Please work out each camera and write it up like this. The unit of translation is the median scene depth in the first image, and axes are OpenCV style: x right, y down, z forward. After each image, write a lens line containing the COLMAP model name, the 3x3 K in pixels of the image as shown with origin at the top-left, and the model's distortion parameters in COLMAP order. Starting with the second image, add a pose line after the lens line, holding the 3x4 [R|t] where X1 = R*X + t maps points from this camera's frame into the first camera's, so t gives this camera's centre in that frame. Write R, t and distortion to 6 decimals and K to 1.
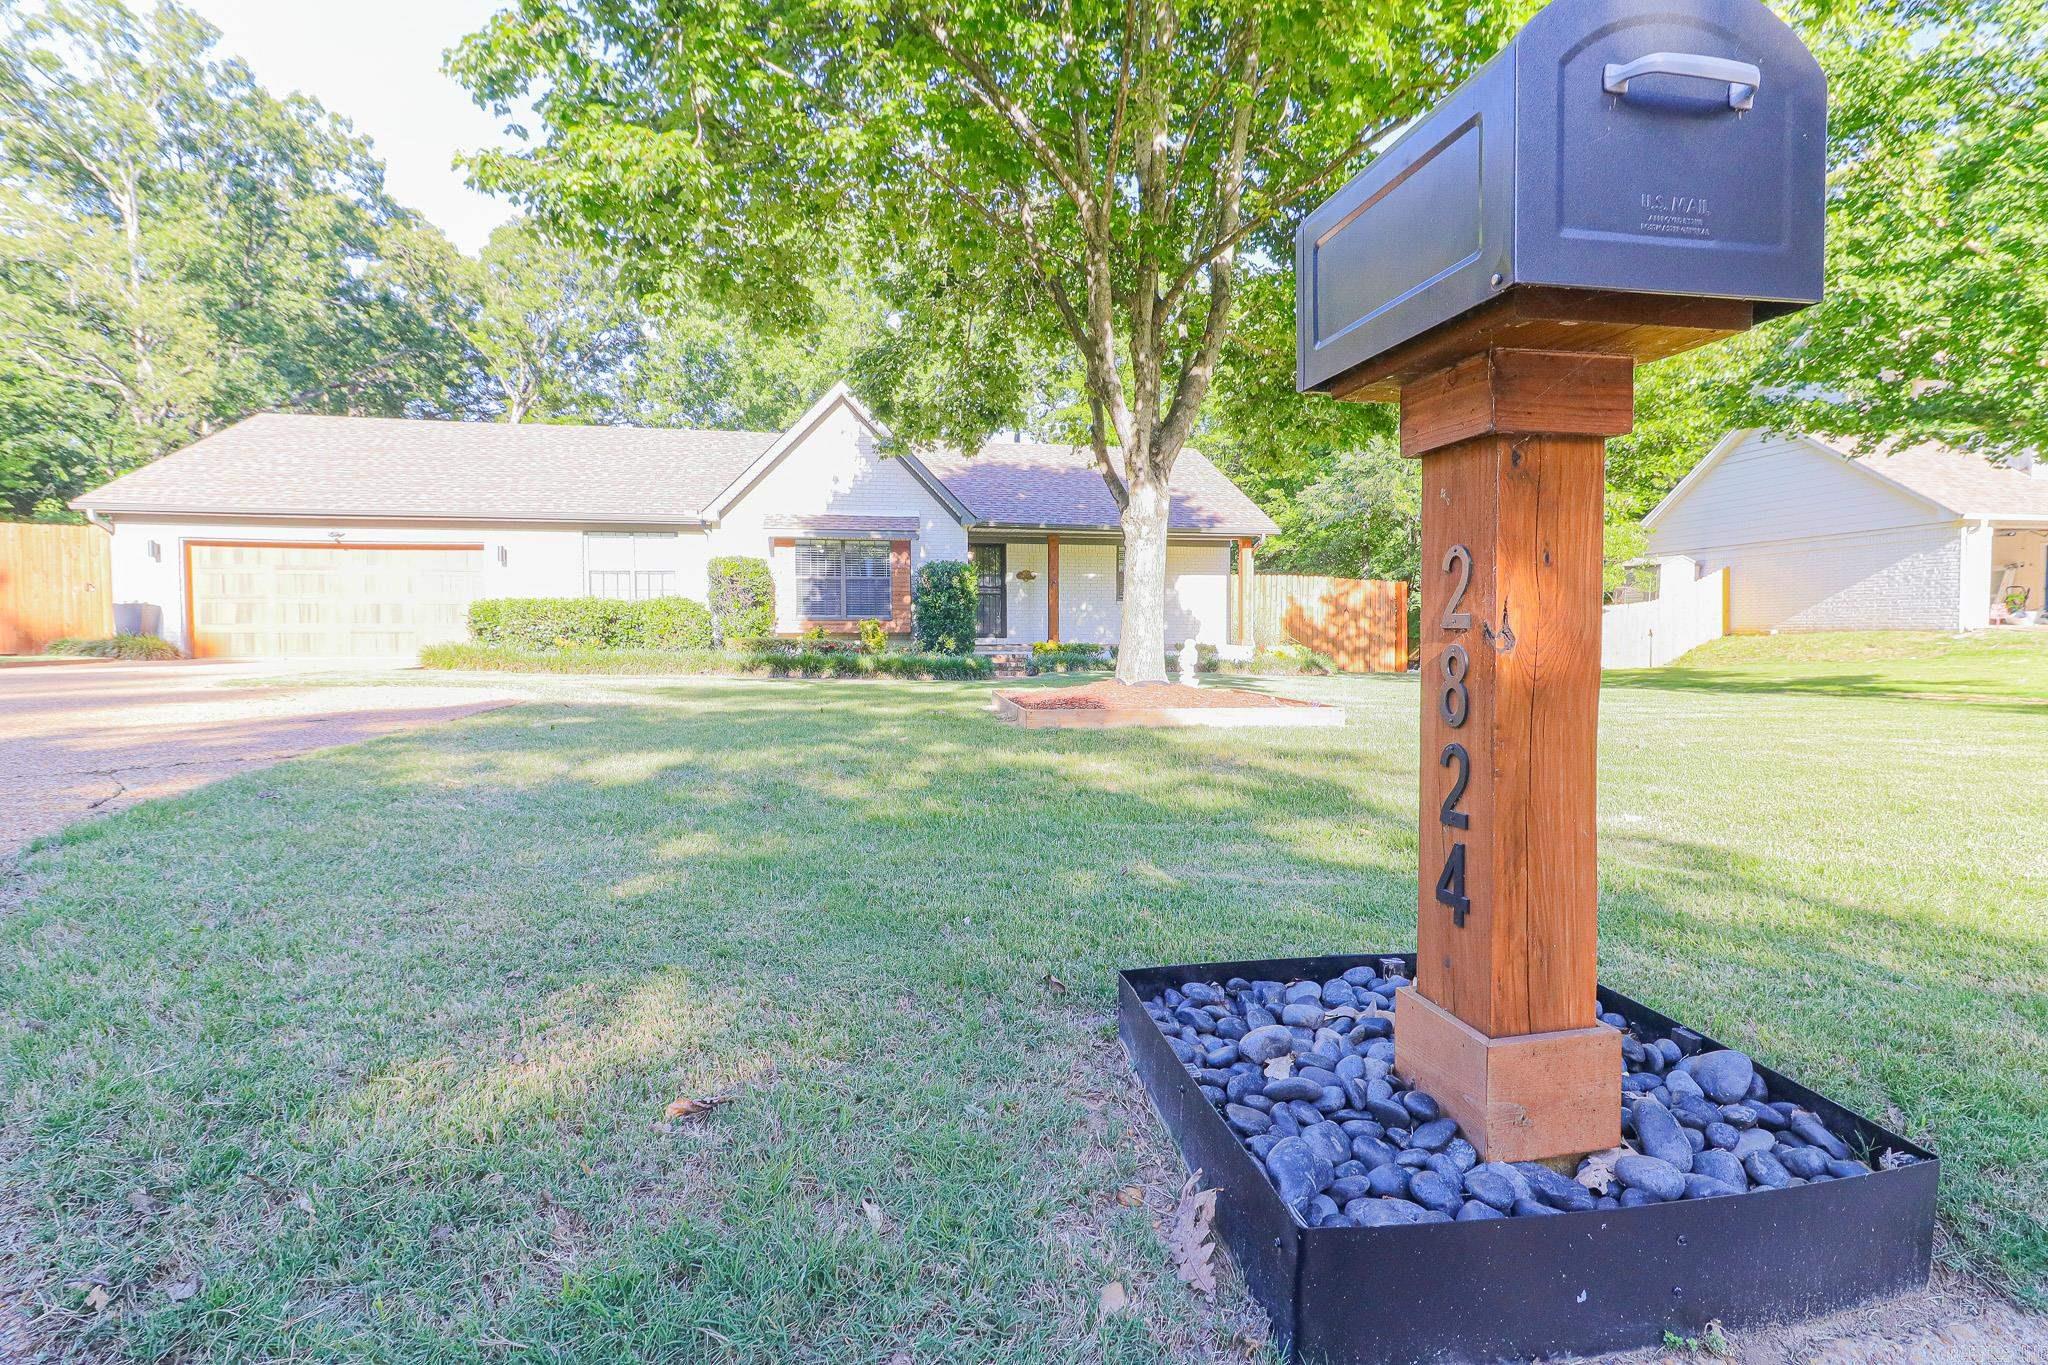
lens RADIAL K [[978.3, 0, 1066.6], [0, 978.3, 674.2], [0, 0, 1]] dist [0.032574, -0.000722]
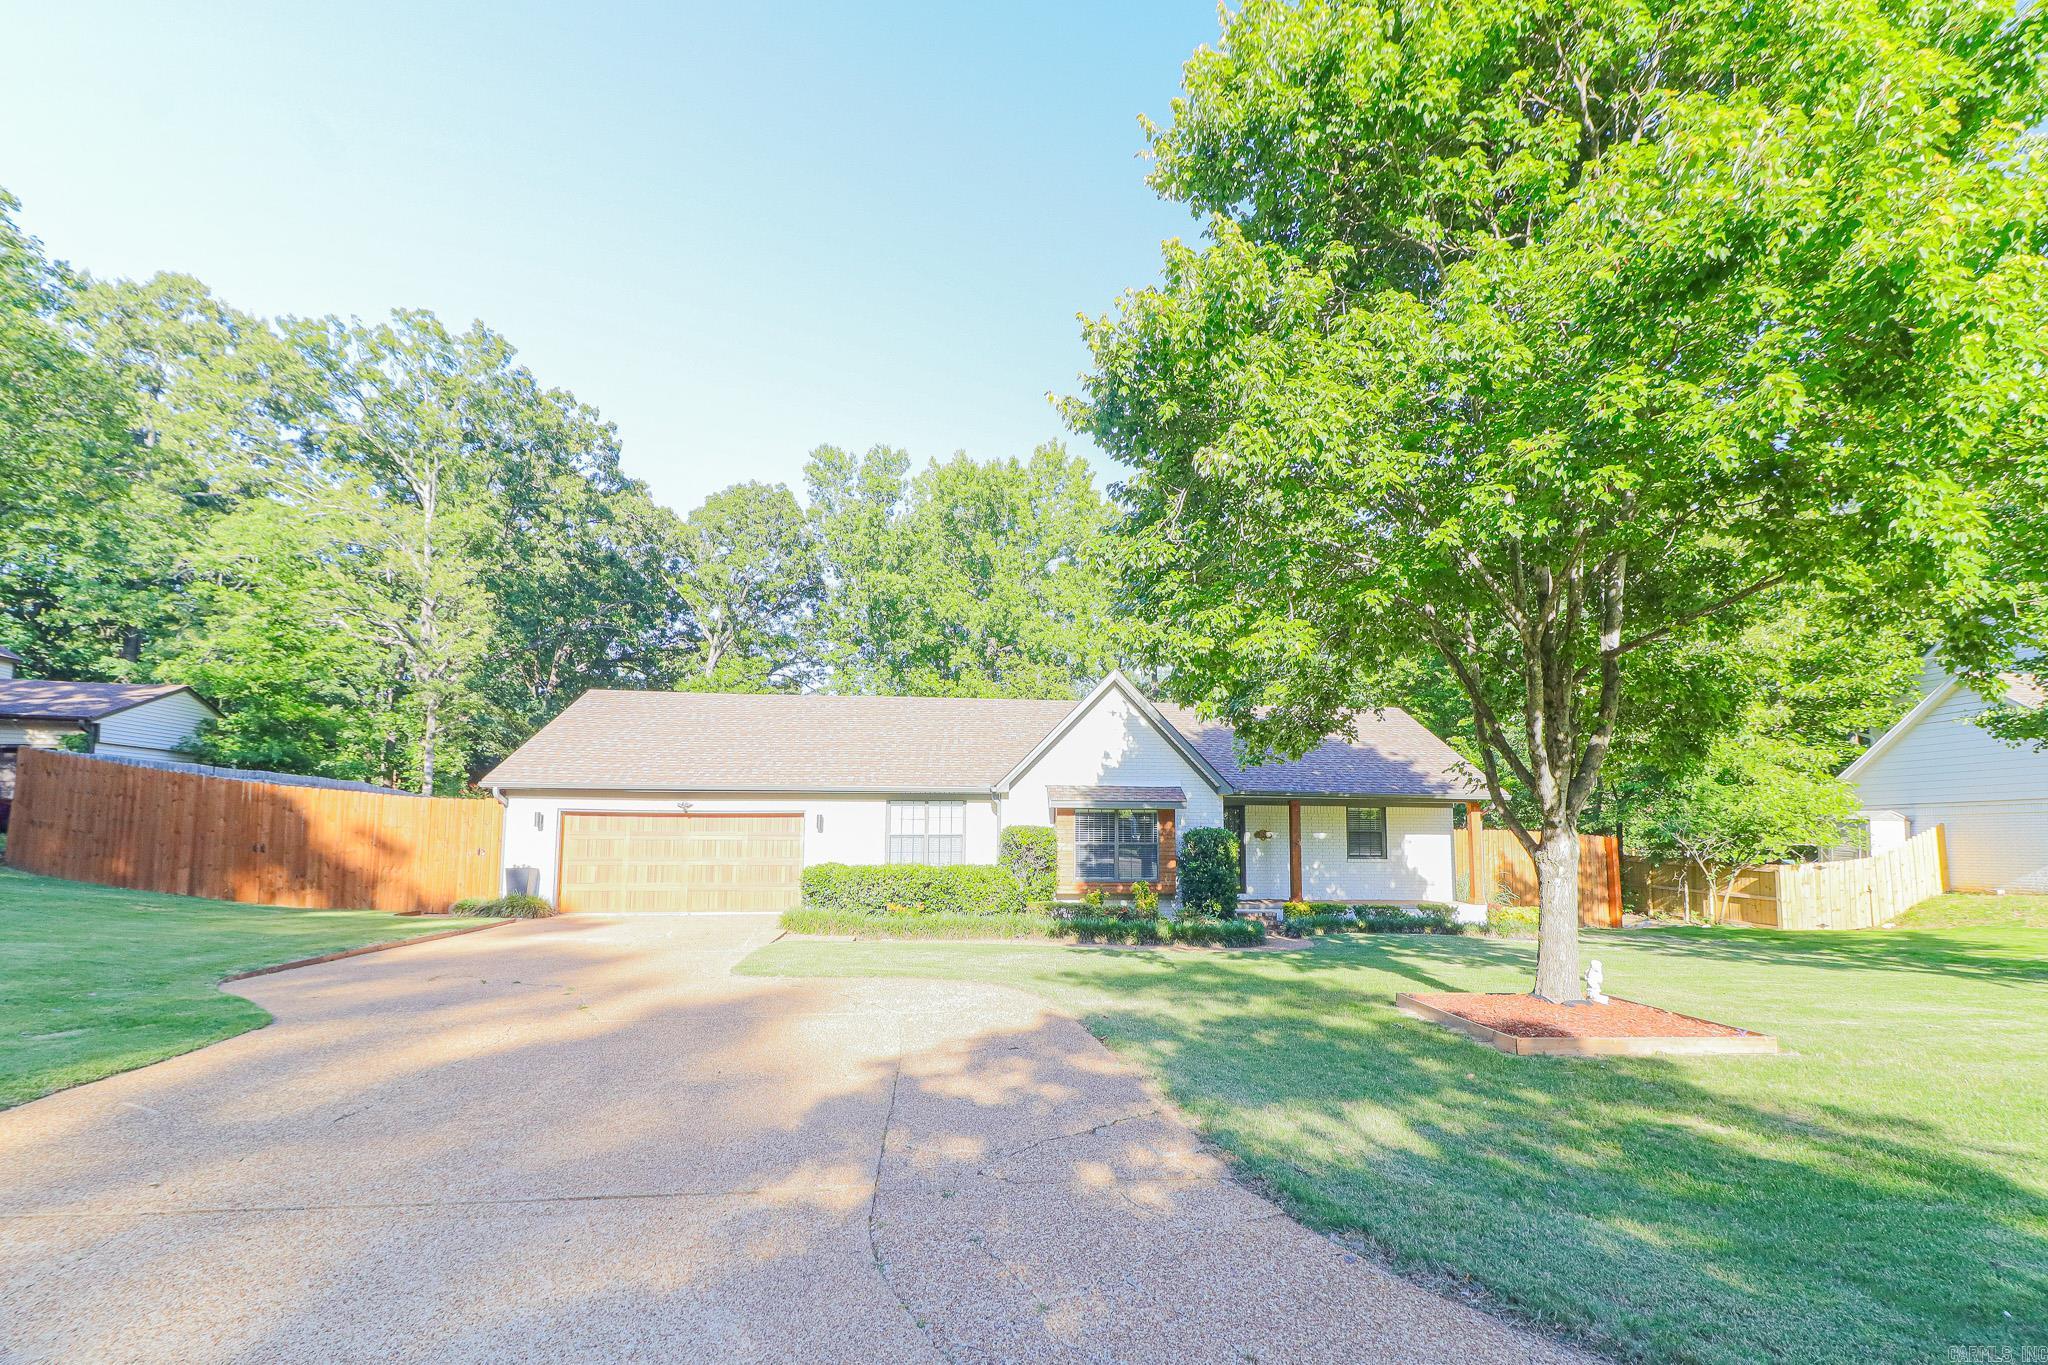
lens RADIAL K [[1013.0, 0, 1056.5], [0, 1013.0, 732.3], [0, 0, 1]] dist [0.042623, -0.000064]
pose [[0.997988, 0.004225, -0.063265, -0.169836], [-0.012882, 0.990479, -0.137062, -0.050271], [0.062084, 0.137601, 0.988540, -0.109712]]
